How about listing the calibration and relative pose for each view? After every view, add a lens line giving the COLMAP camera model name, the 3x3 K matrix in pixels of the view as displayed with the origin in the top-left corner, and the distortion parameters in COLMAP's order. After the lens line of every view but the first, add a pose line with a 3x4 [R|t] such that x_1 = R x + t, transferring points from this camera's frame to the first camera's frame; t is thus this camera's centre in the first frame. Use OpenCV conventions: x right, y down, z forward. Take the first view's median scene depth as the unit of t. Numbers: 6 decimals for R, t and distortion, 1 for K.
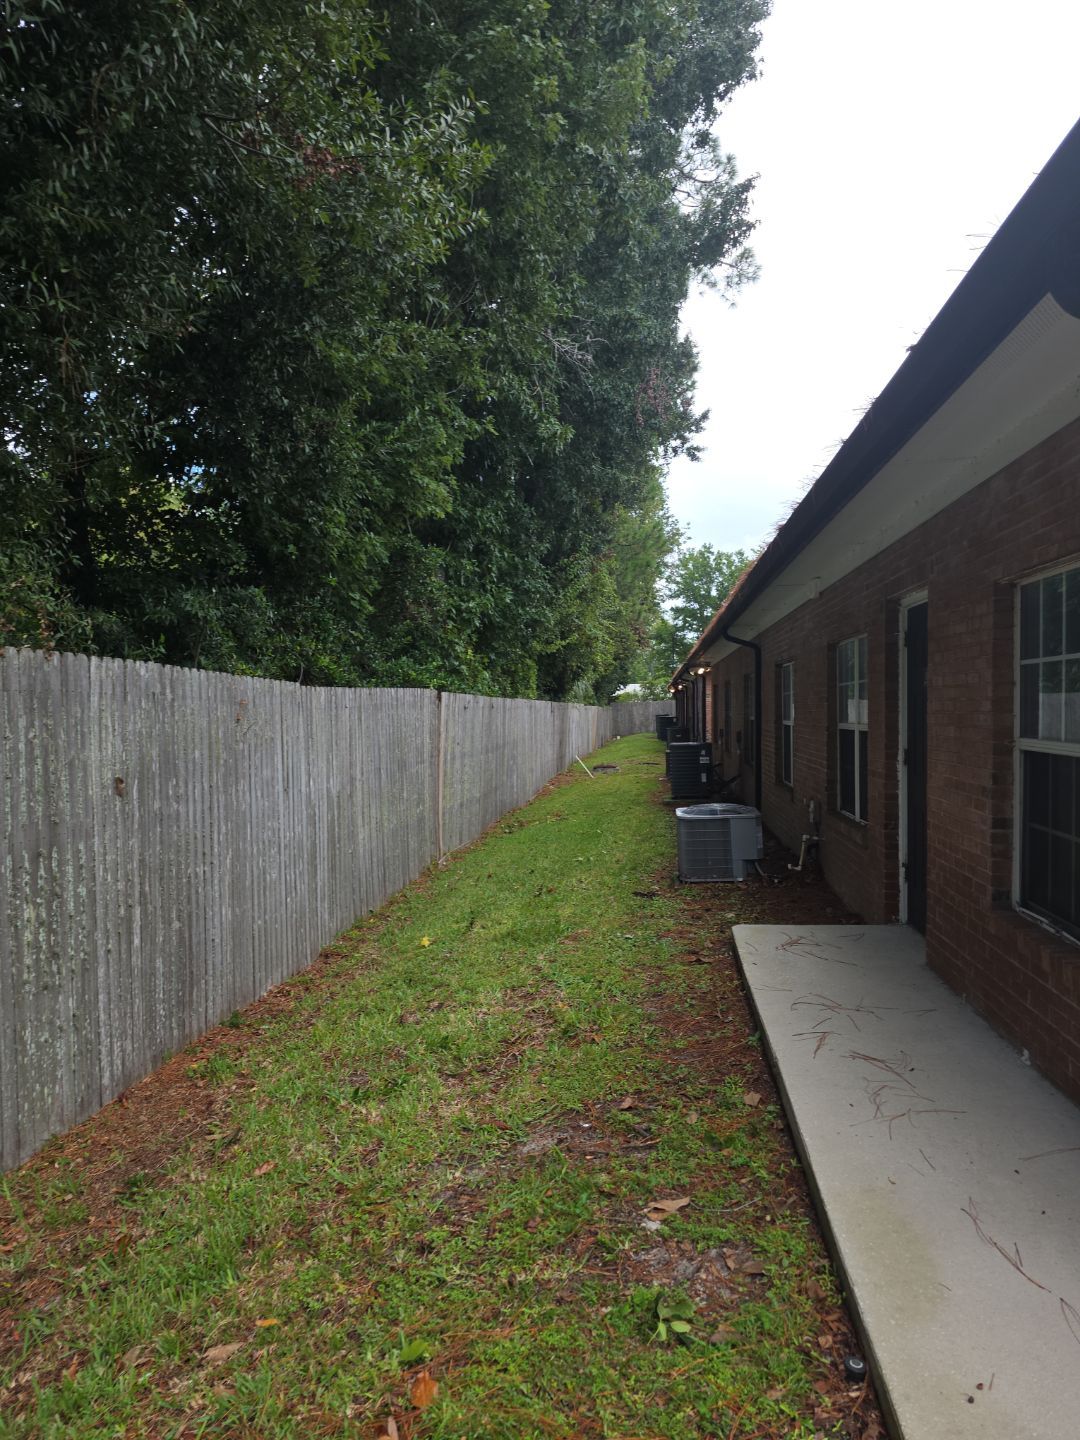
lens RADIAL K [[984.6, 0, 516.9], [0, 984.6, 722.8], [0, 0, 1]] dist [0.059485, -0.096315]
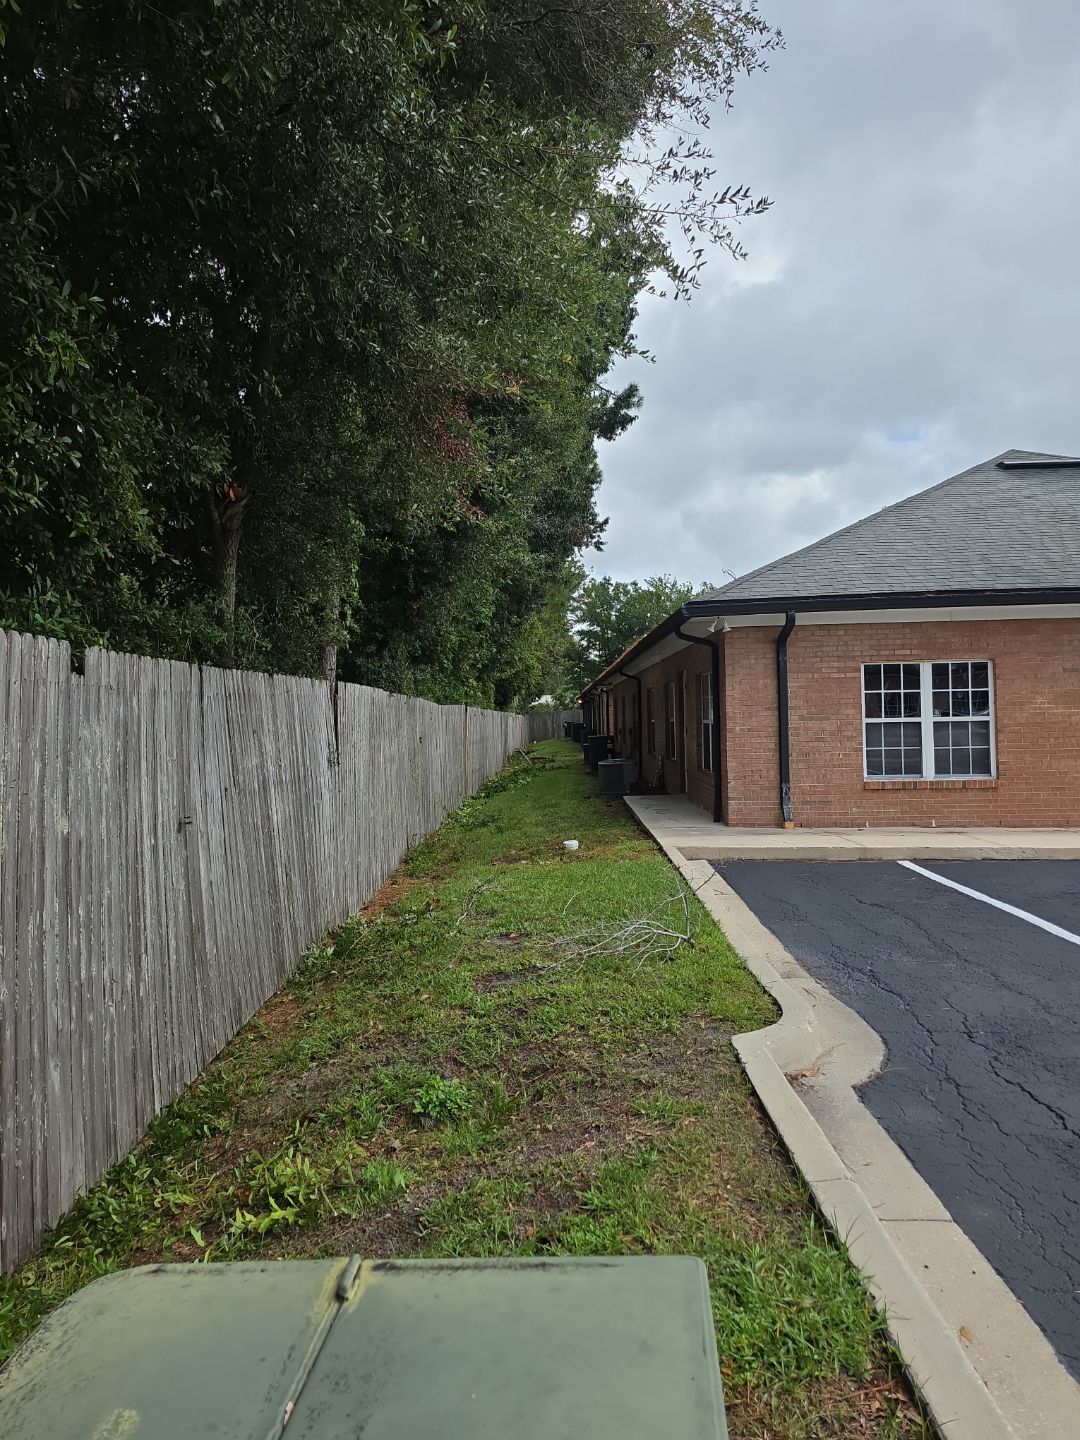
lens RADIAL K [[984.6, 0, 516.9], [0, 984.6, 722.8], [0, 0, 1]] dist [0.059485, -0.096315]
pose [[0.995103, -0.012701, 0.098019, -0.035703], [0.013744, 0.999856, -0.009978, 0.003954], [-0.097878, 0.011276, 0.995135, -0.177518]]
